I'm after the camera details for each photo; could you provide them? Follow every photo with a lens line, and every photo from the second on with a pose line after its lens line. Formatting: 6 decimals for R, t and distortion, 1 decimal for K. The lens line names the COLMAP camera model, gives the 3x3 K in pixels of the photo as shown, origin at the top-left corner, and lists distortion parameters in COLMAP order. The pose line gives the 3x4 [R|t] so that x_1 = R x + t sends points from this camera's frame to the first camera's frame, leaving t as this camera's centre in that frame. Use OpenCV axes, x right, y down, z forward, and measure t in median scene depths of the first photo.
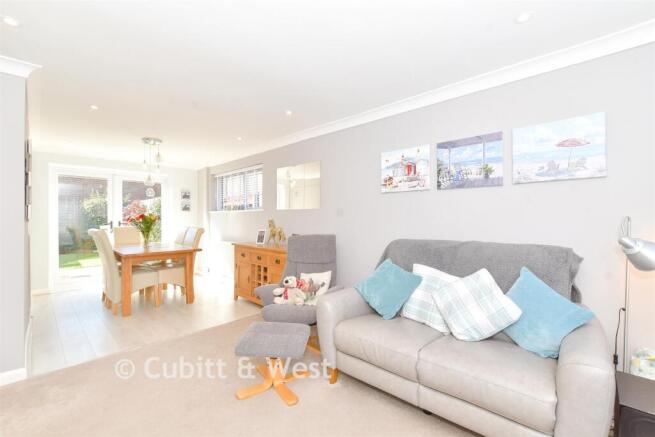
lens RADIAL K [[288.8, 0, 327.5], [0, 288.8, 216.8], [0, 0, 1]] dist [-0.004207, -0.000005]
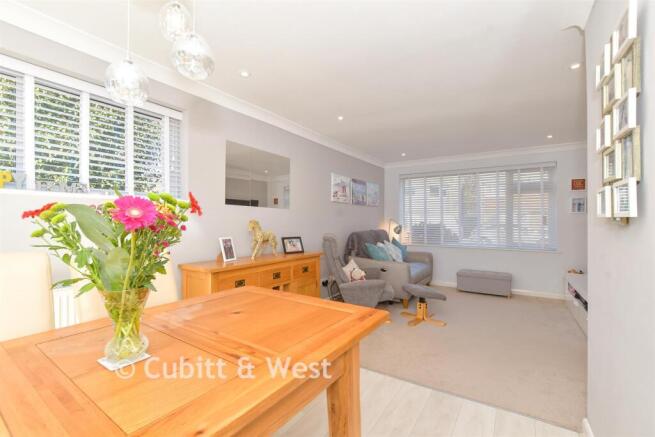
lens RADIAL K [[288.8, 0, 326.8], [0, 288.8, 219.6], [0, 0, 1]] dist [-0.004207, -0.000005]
pose [[-0.174017, 0.003572, 0.984736, -0.873542], [-0.008234, 0.999953, -0.005082, 0.009597], [-0.984708, -0.008993, -0.173979, 0.928800]]
